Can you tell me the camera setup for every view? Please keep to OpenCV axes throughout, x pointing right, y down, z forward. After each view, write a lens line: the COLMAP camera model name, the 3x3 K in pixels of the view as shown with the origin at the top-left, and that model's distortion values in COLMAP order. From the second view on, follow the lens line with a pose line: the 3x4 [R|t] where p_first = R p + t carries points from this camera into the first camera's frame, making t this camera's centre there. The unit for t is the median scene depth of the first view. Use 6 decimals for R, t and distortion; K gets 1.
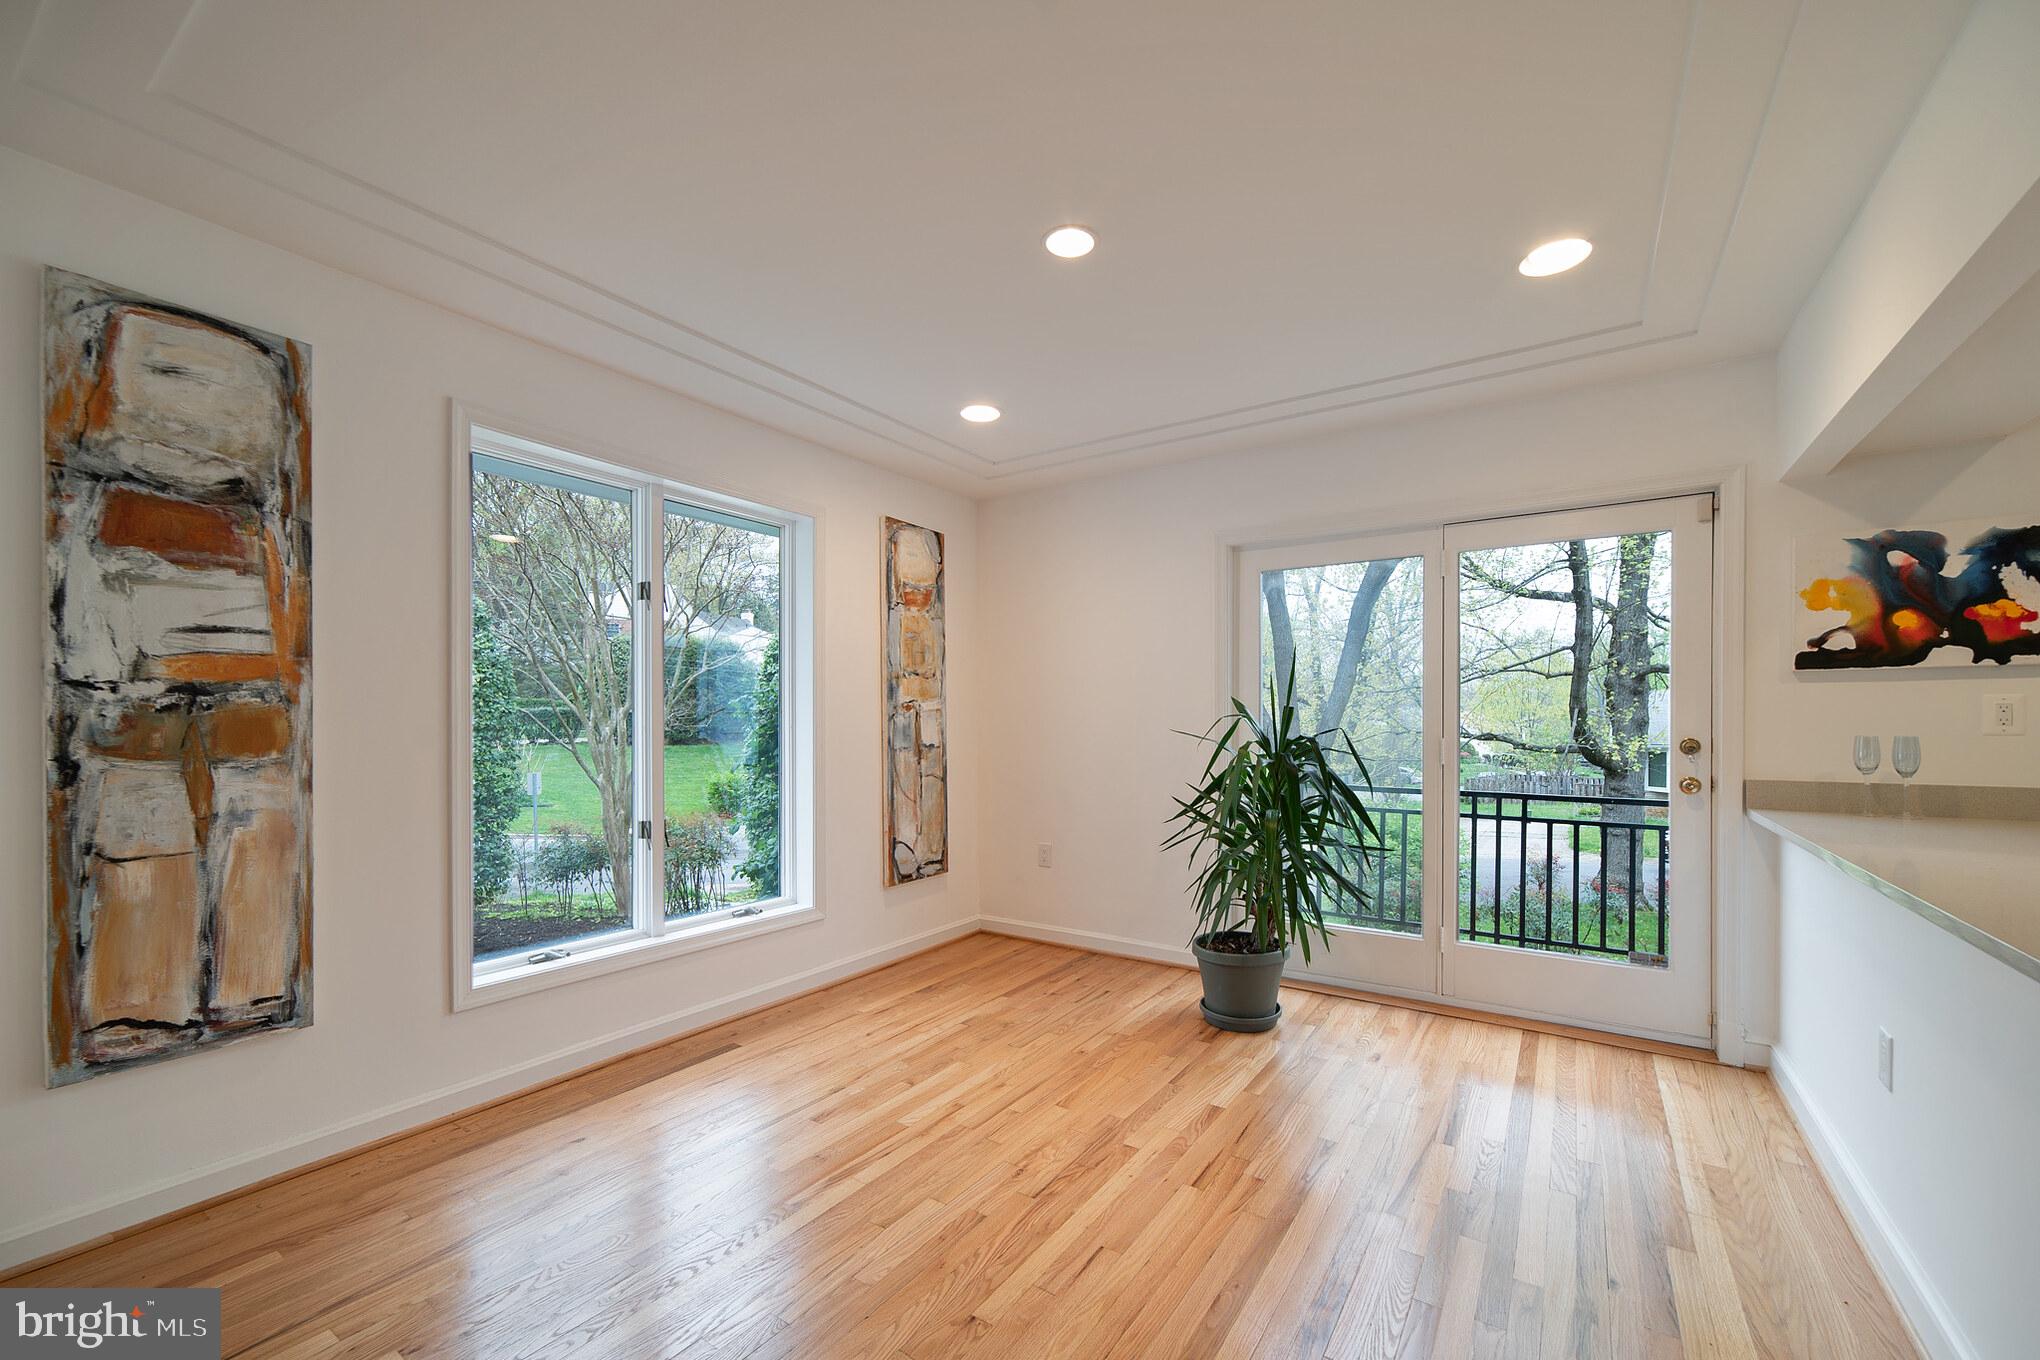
lens RADIAL K [[828.0, 0, 1032.0], [0, 828.0, 726.8], [0, 0, 1]] dist [-0.001381, 0.002975]
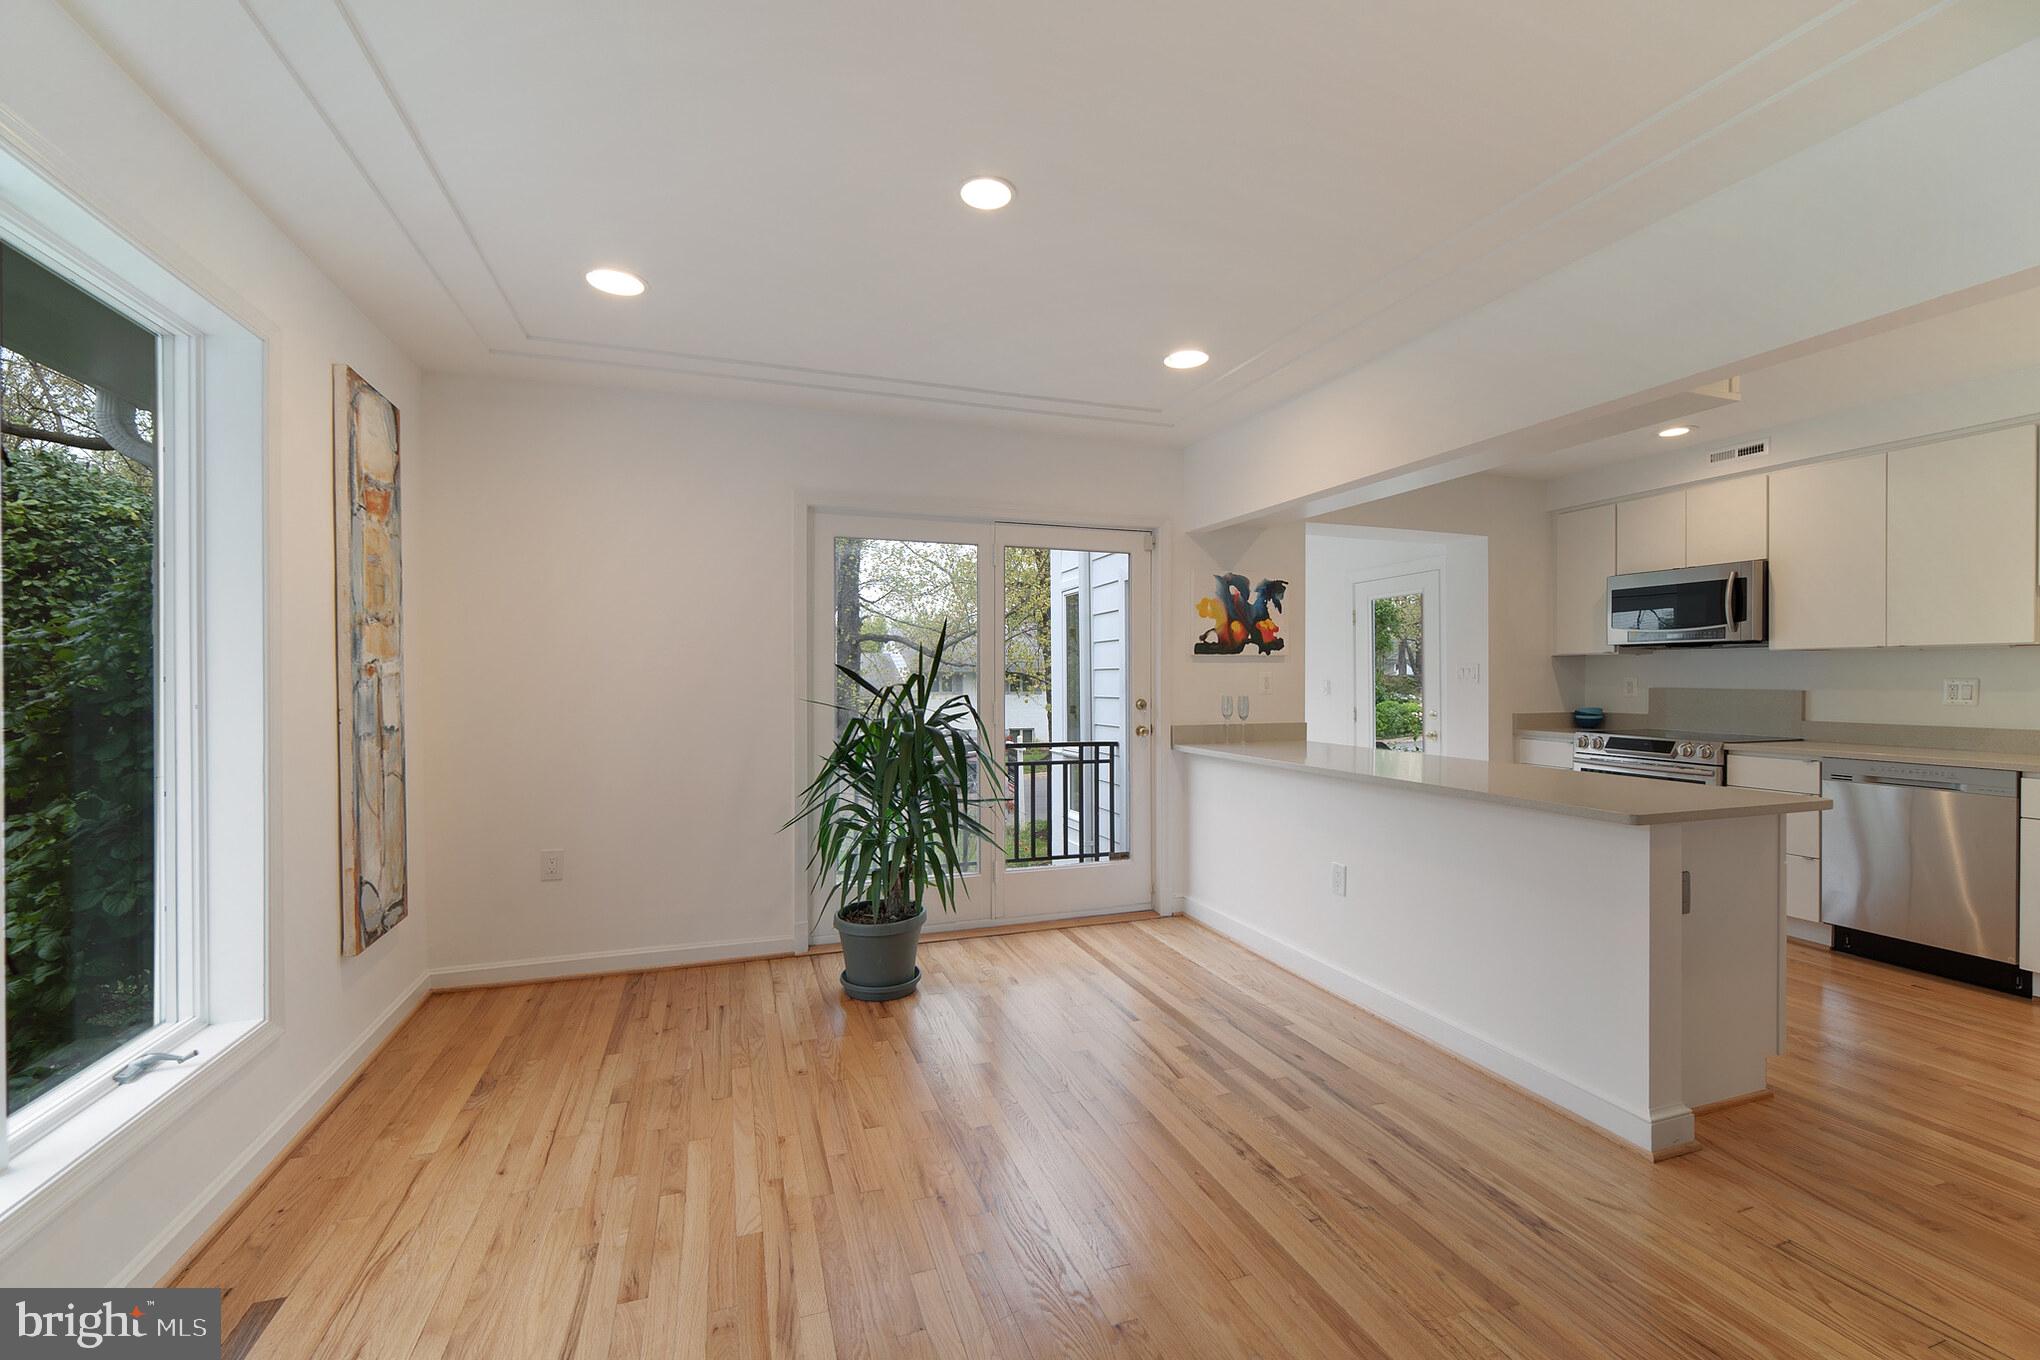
lens RADIAL K [[840.5, 0, 1021.2], [0, 840.5, 682.8], [0, 0, 1]] dist [-0.002289, 0.003603]
pose [[0.599165, -0.003295, 0.800618, -0.490459], [0.005316, 0.999986, 0.000136, -0.014888], [-0.800608, 0.004175, 0.599175, 0.273316]]
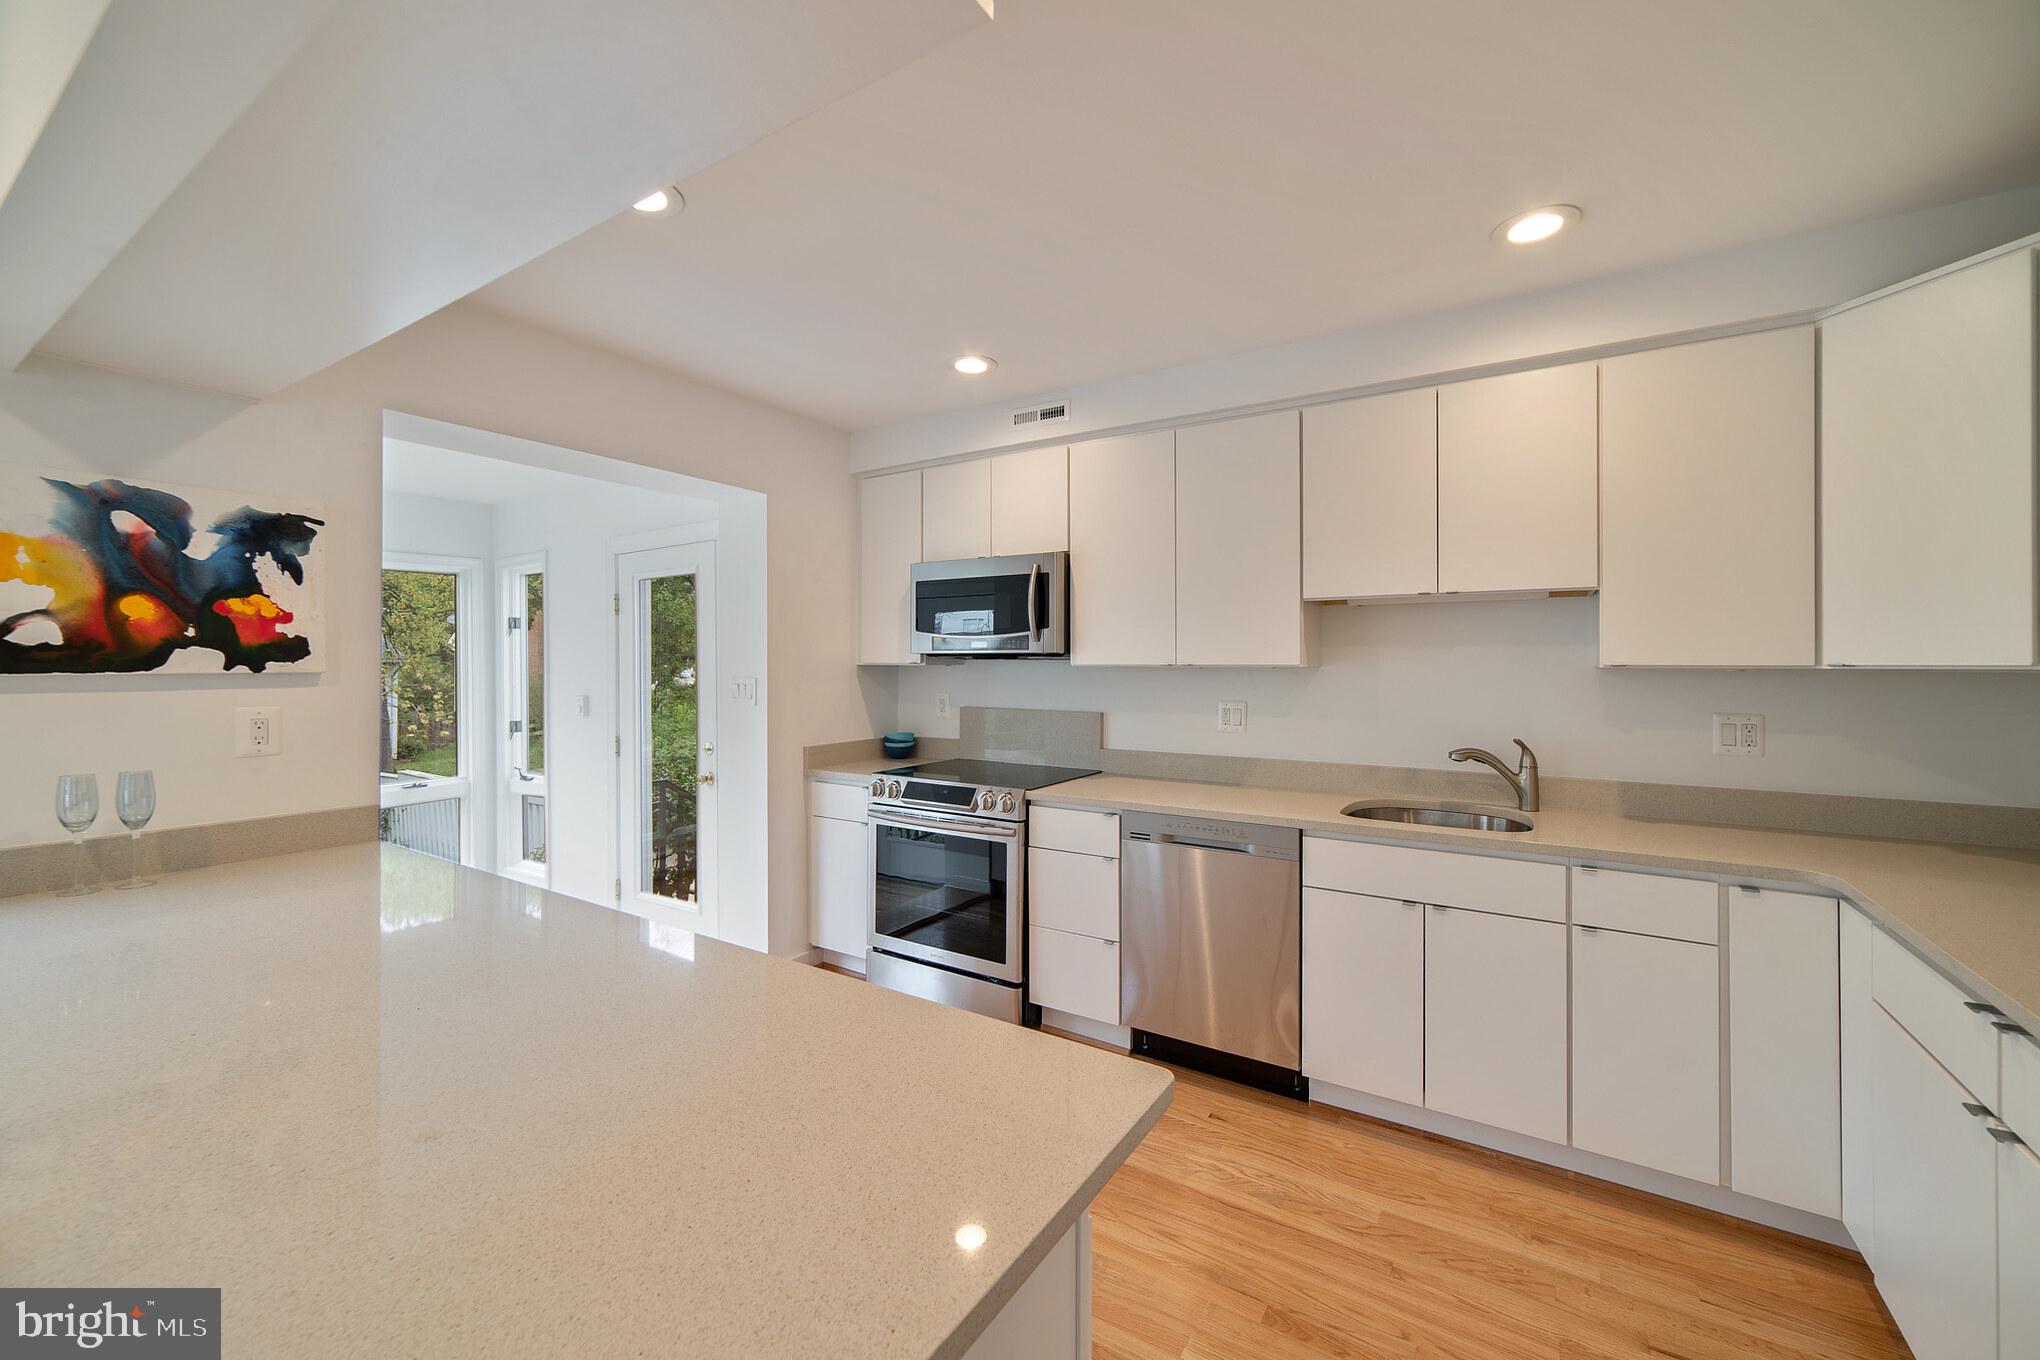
lens RADIAL K [[810.5, 0, 1011.6], [0, 810.5, 661.2], [0, 0, 1]] dist [-0.000518, 0.002439]
pose [[-0.001034, 0.006369, 0.999979, 0.284312], [0.007211, 0.999954, -0.006361, -0.060953], [-0.999973, 0.007204, -0.001080, 0.196316]]
